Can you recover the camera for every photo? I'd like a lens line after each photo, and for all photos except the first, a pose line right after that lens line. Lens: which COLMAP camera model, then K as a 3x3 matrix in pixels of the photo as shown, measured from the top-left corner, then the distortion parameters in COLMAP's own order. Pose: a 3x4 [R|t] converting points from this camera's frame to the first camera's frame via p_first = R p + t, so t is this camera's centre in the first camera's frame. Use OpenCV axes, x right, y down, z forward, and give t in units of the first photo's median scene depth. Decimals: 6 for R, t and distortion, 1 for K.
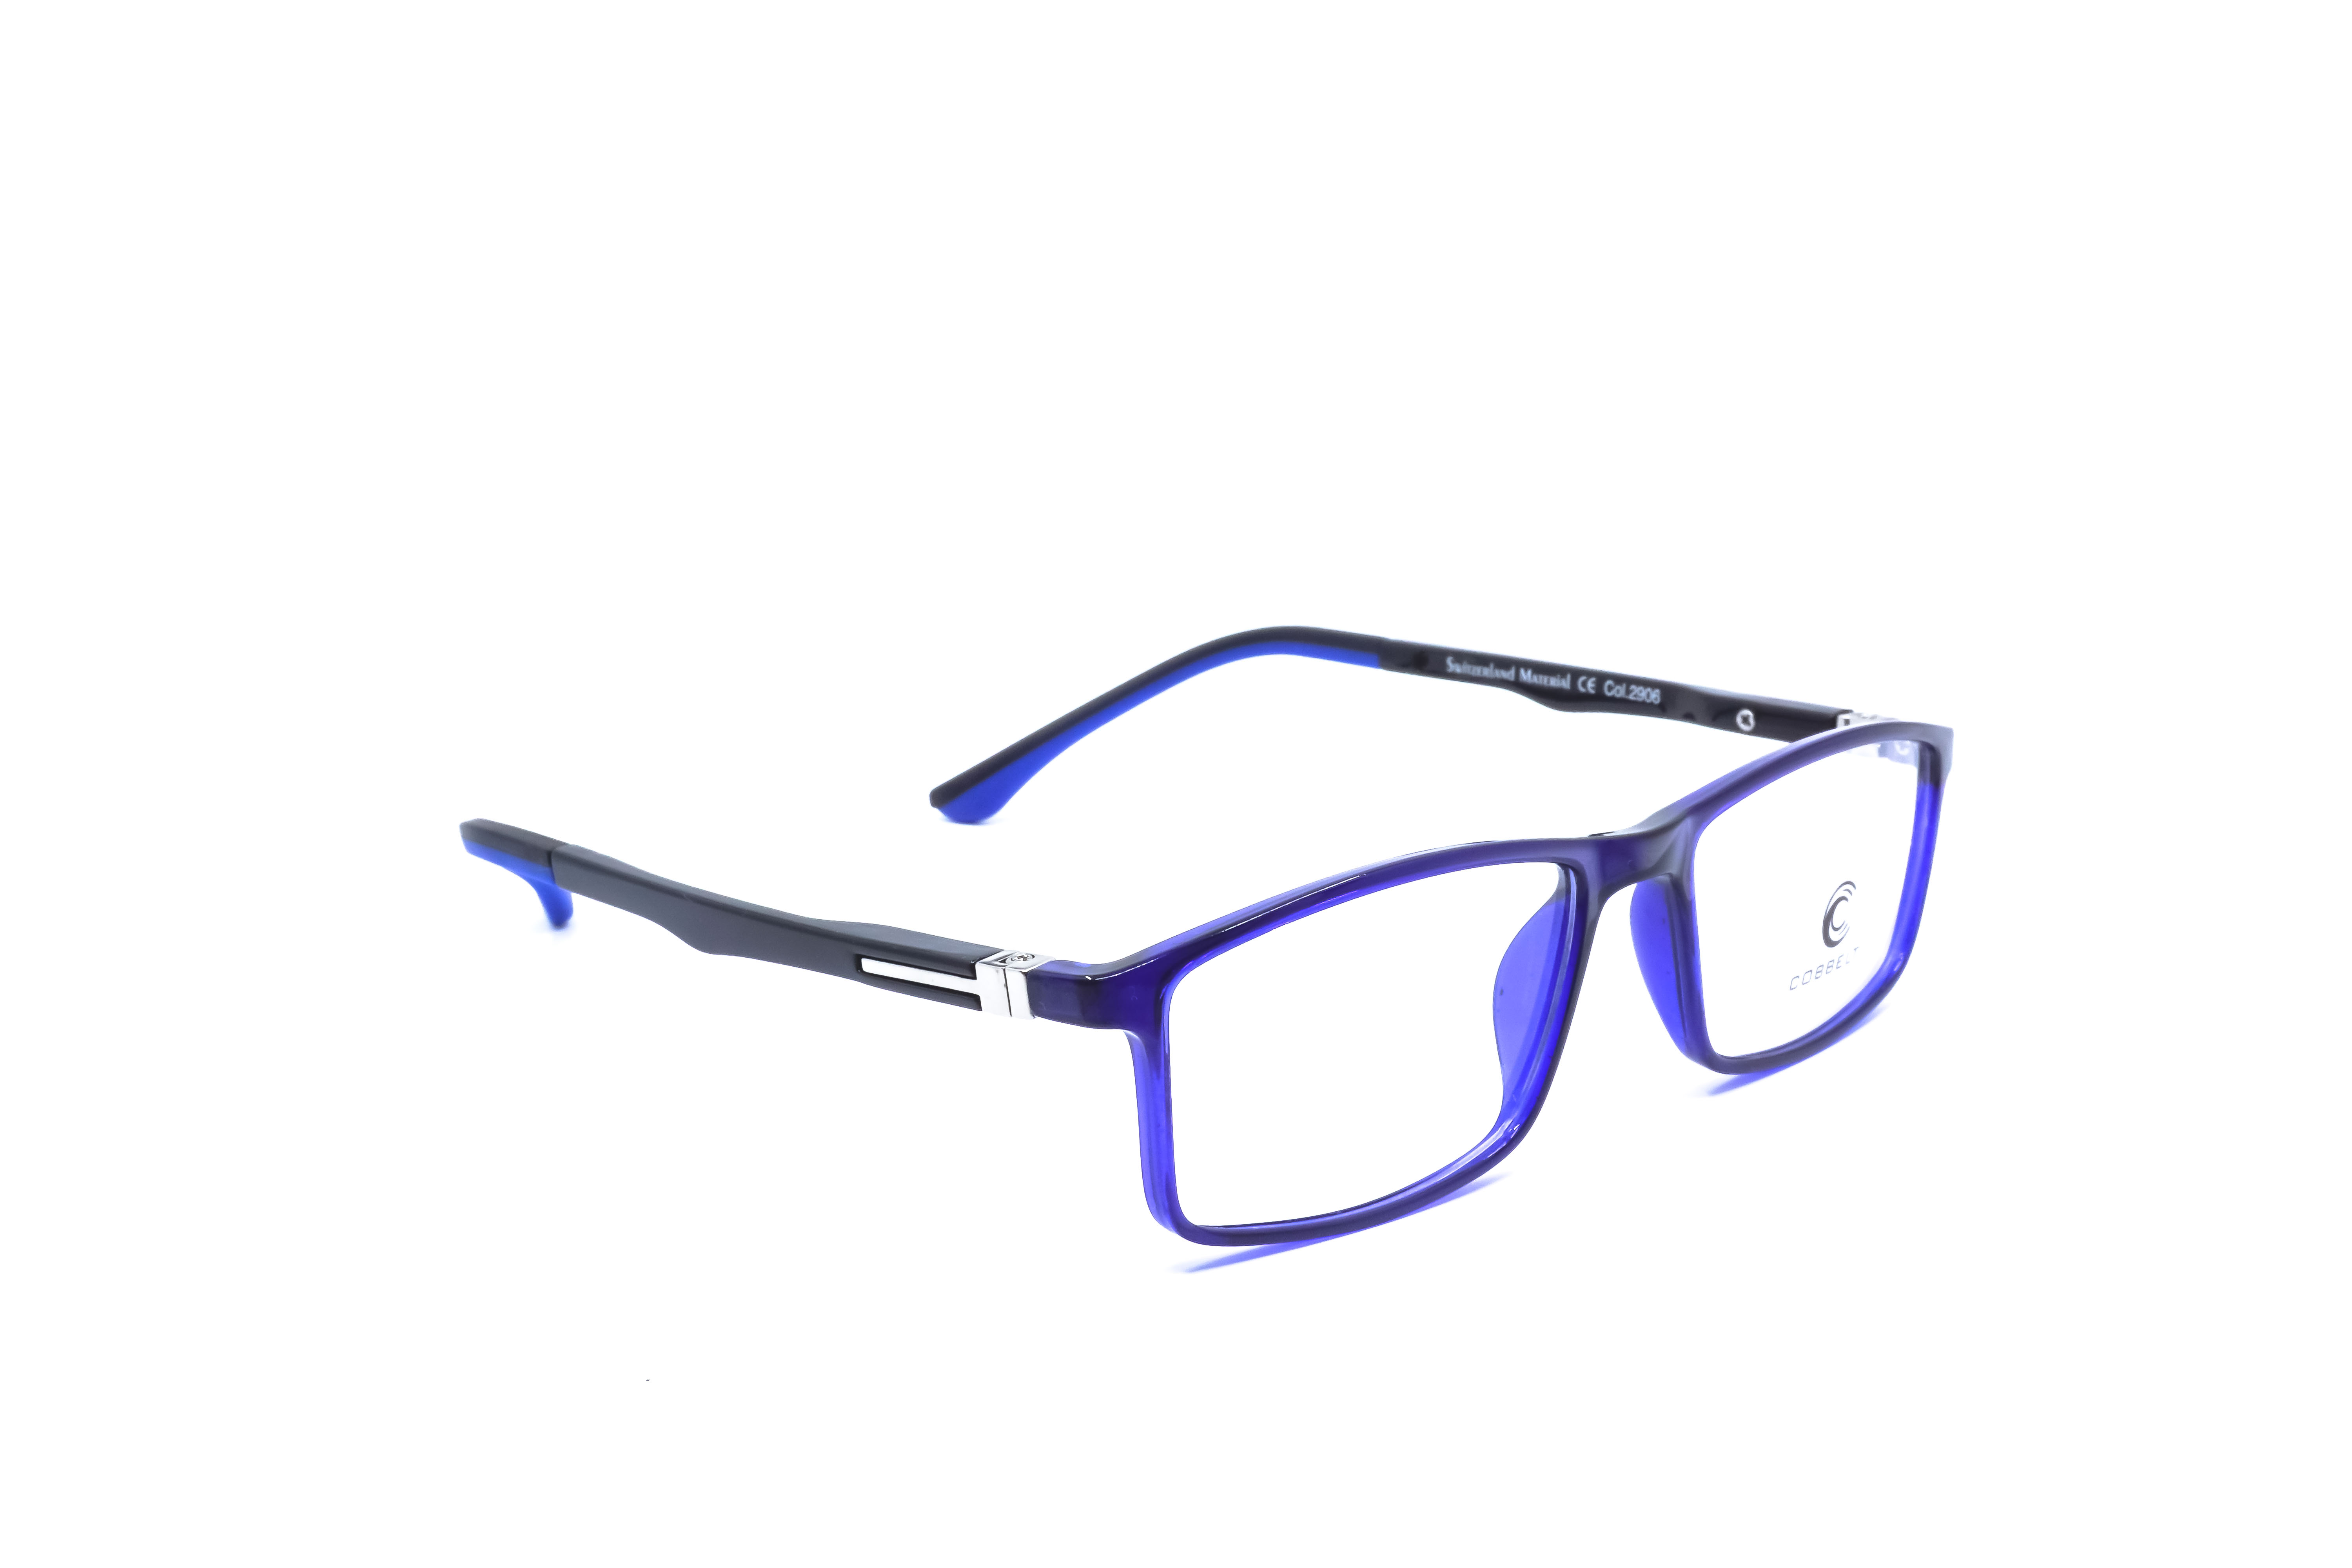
lens RADIAL K [[3404.1, 0, 1176.0], [0, 3404.1, 784.0], [0, 0, 1]] dist [0.112669, 0.004044]
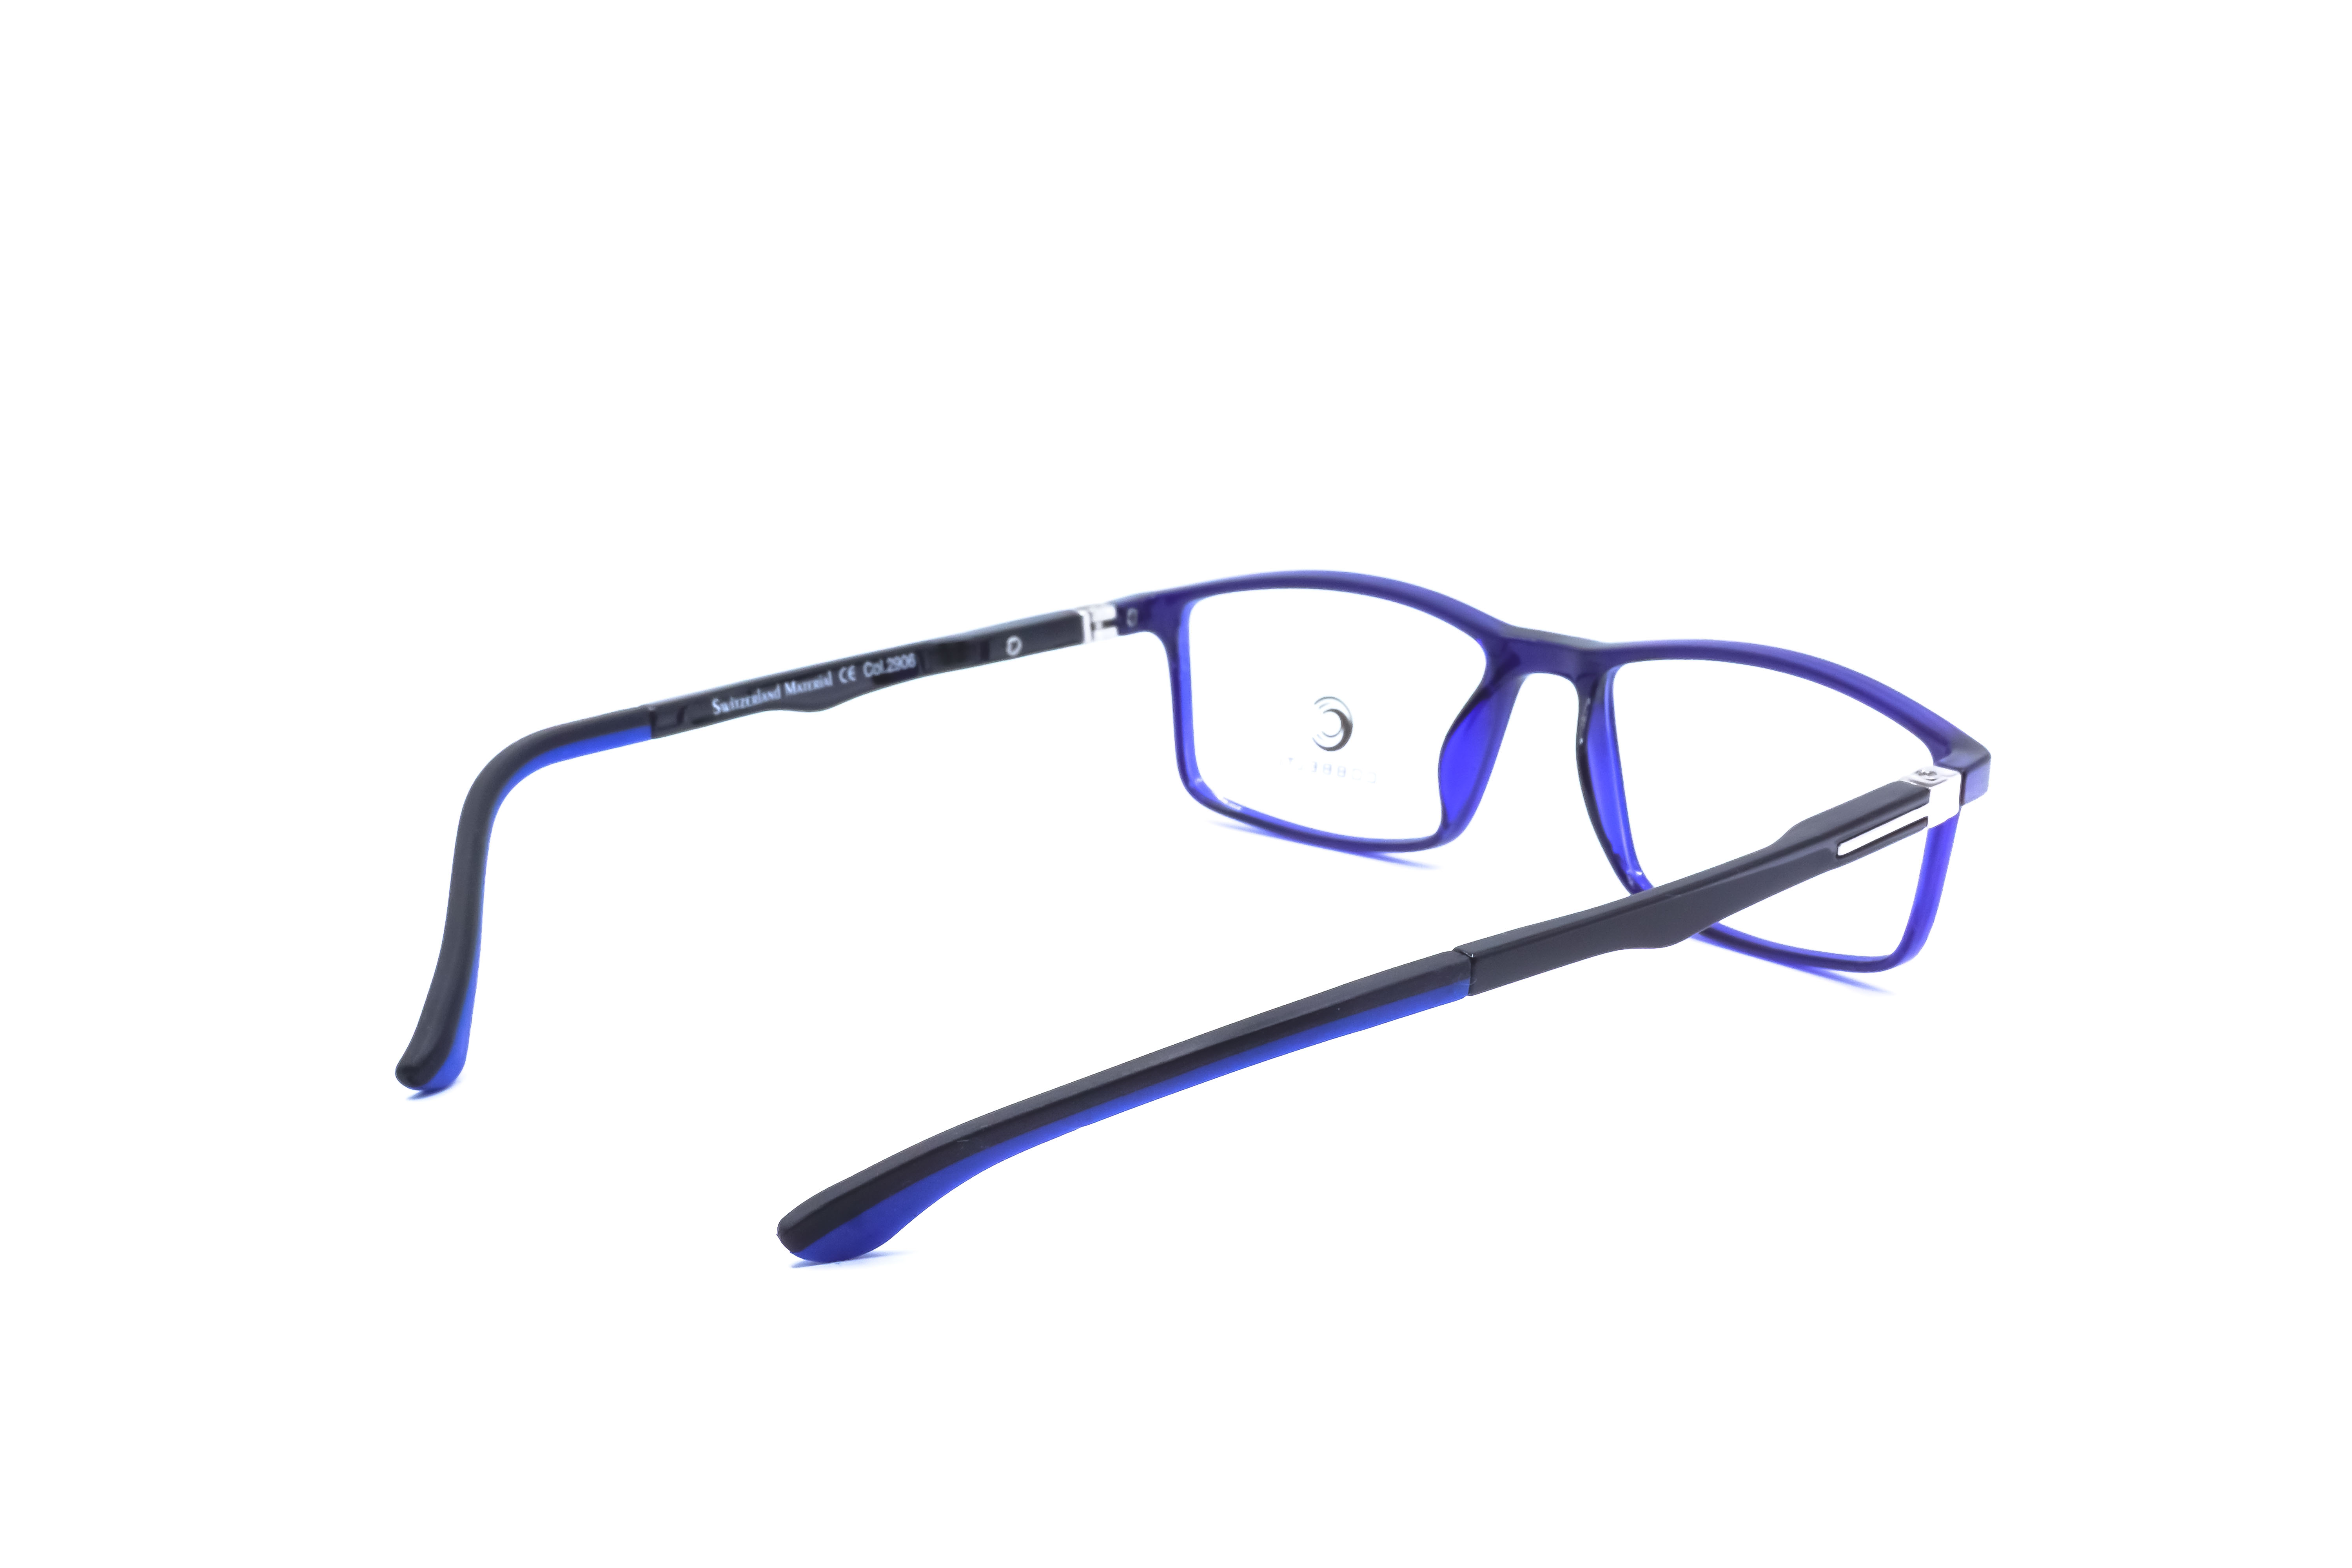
lens RADIAL K [[3404.1, 0, 1176.0], [0, 3404.1, 784.0], [0, 0, 1]] dist [0.112669, 0.004044]
pose [[-0.010616, -0.239532, 0.970830, -0.961649], [0.248625, 0.939763, 0.234586, -0.233288], [-0.968542, 0.243863, 0.049577, 0.942935]]
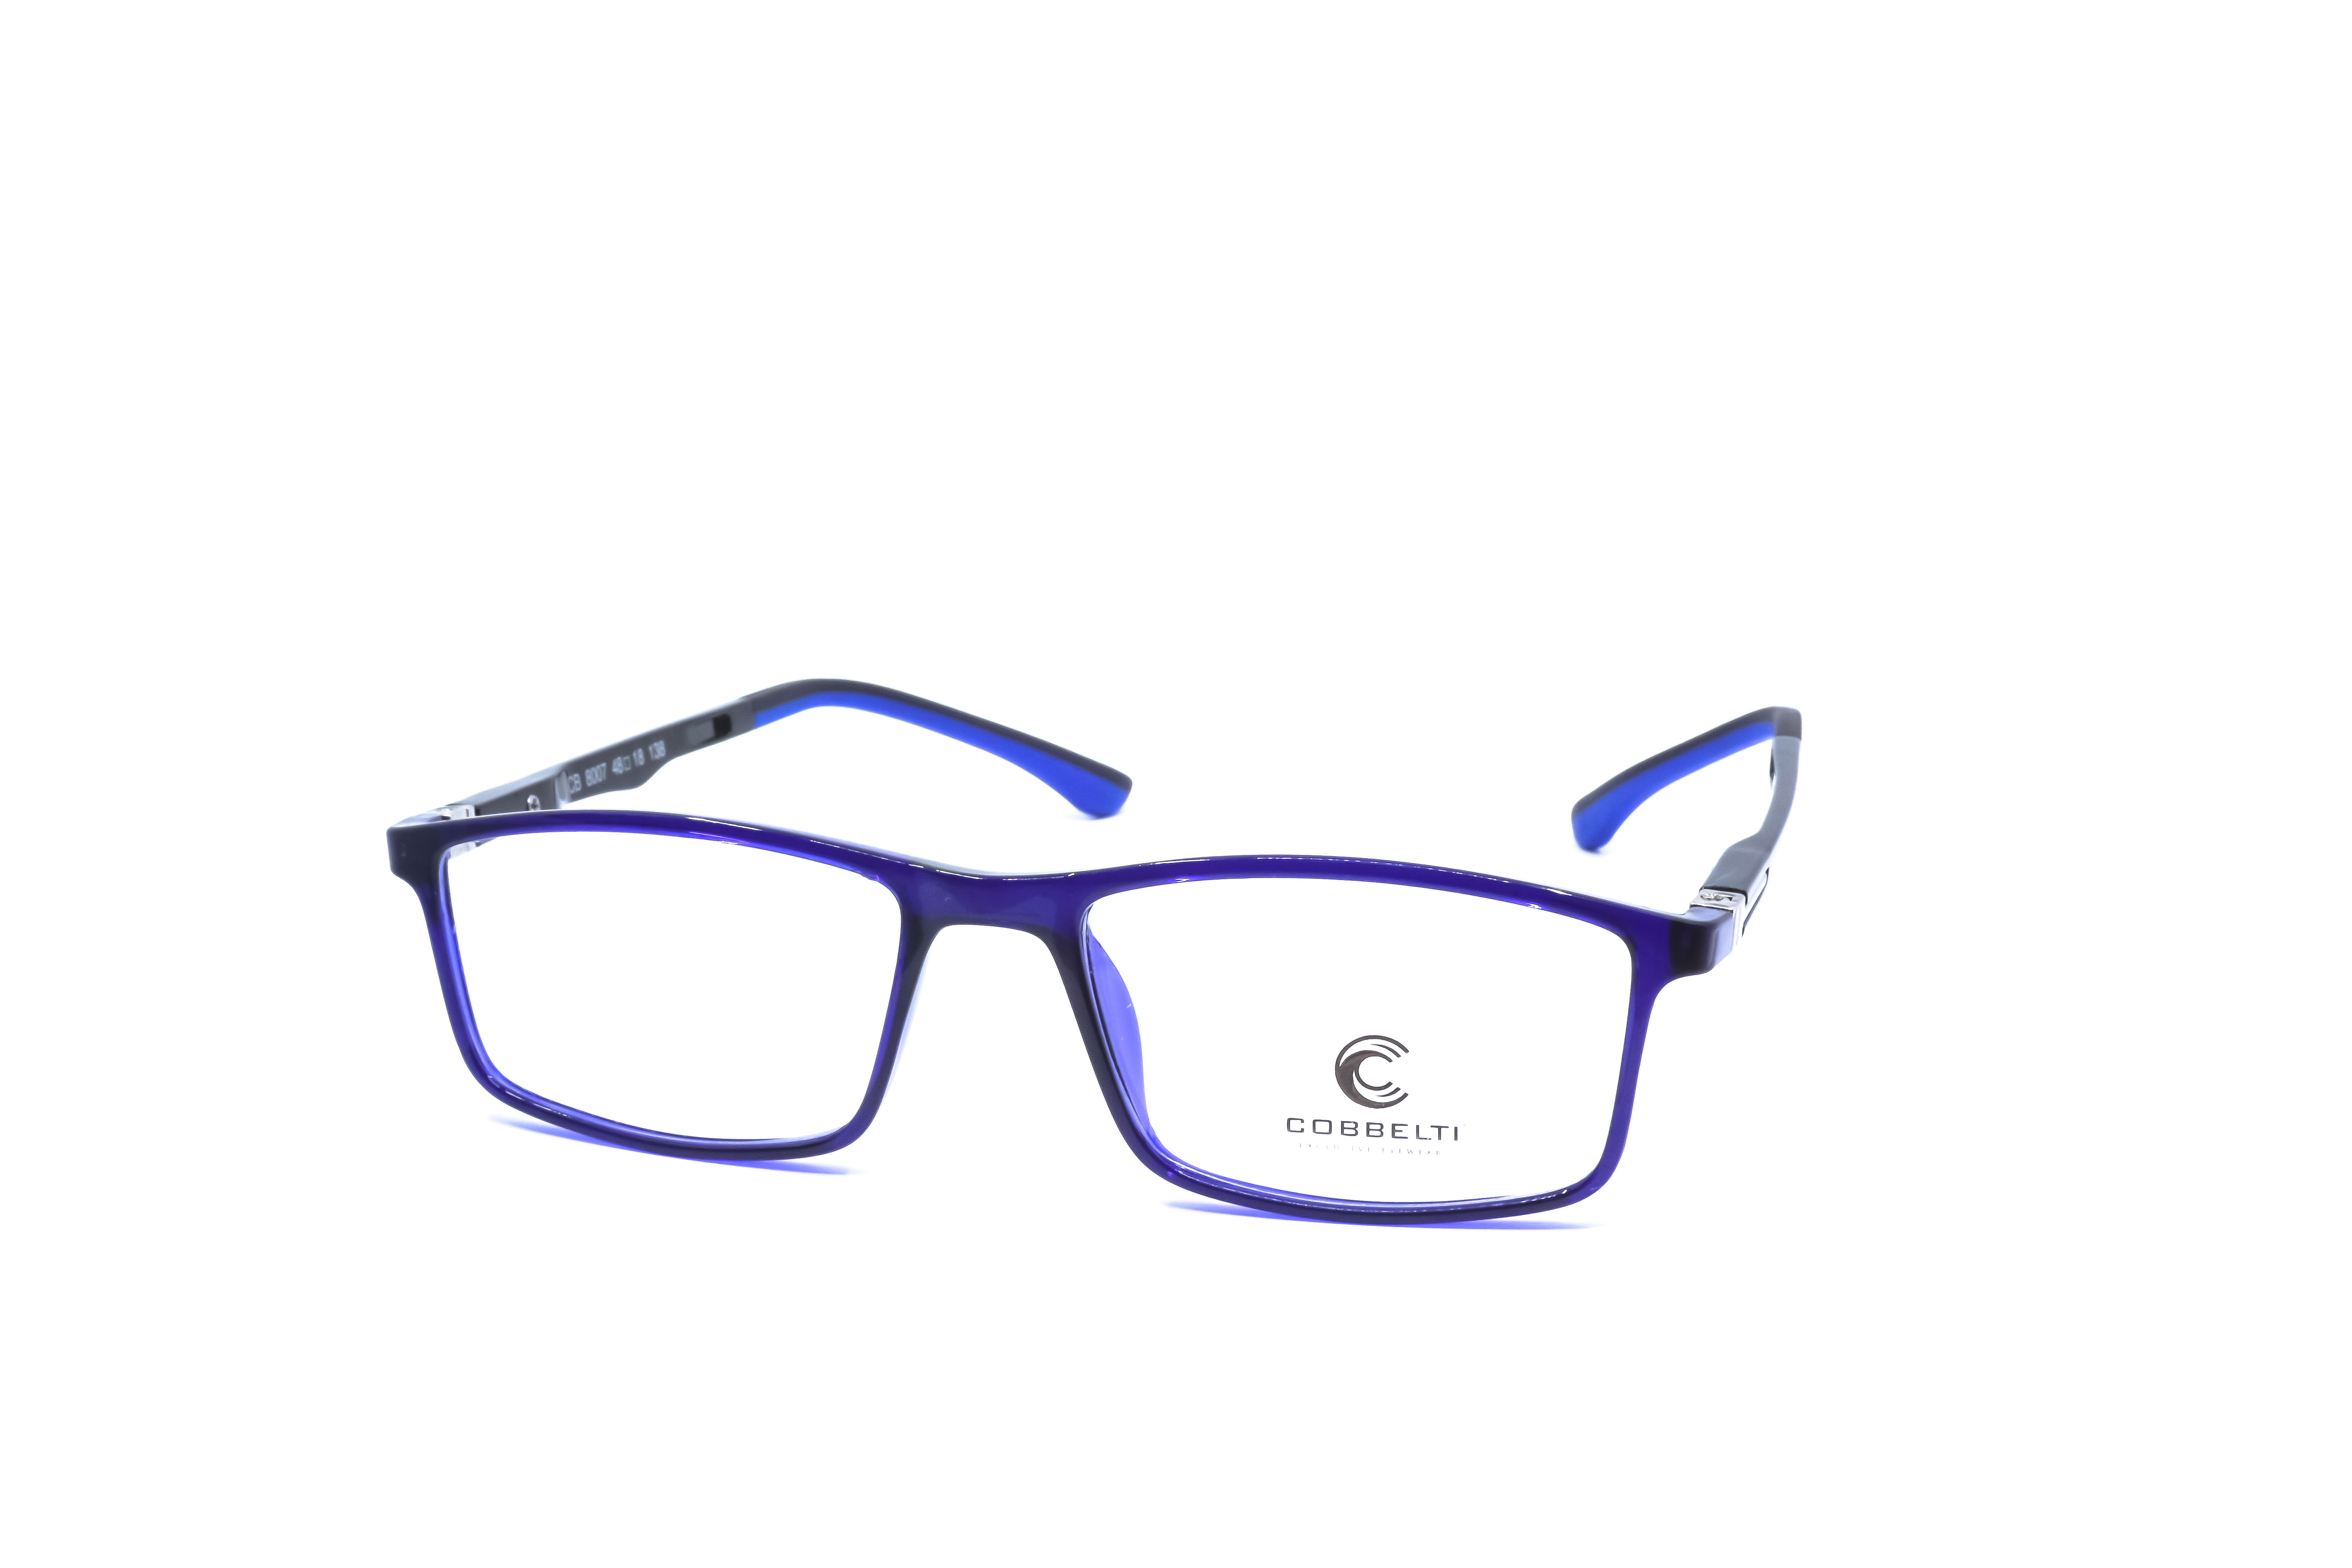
lens RADIAL K [[3404.1, 0, 1176.0], [0, 3404.1, 784.0], [0, 0, 1]] dist [0.112669, 0.004044]
pose [[0.497293, 0.217997, -0.839748, 0.829409], [-0.214270, 0.968794, 0.124608, -0.122009], [0.840707, 0.117967, 0.528484, 0.467073]]
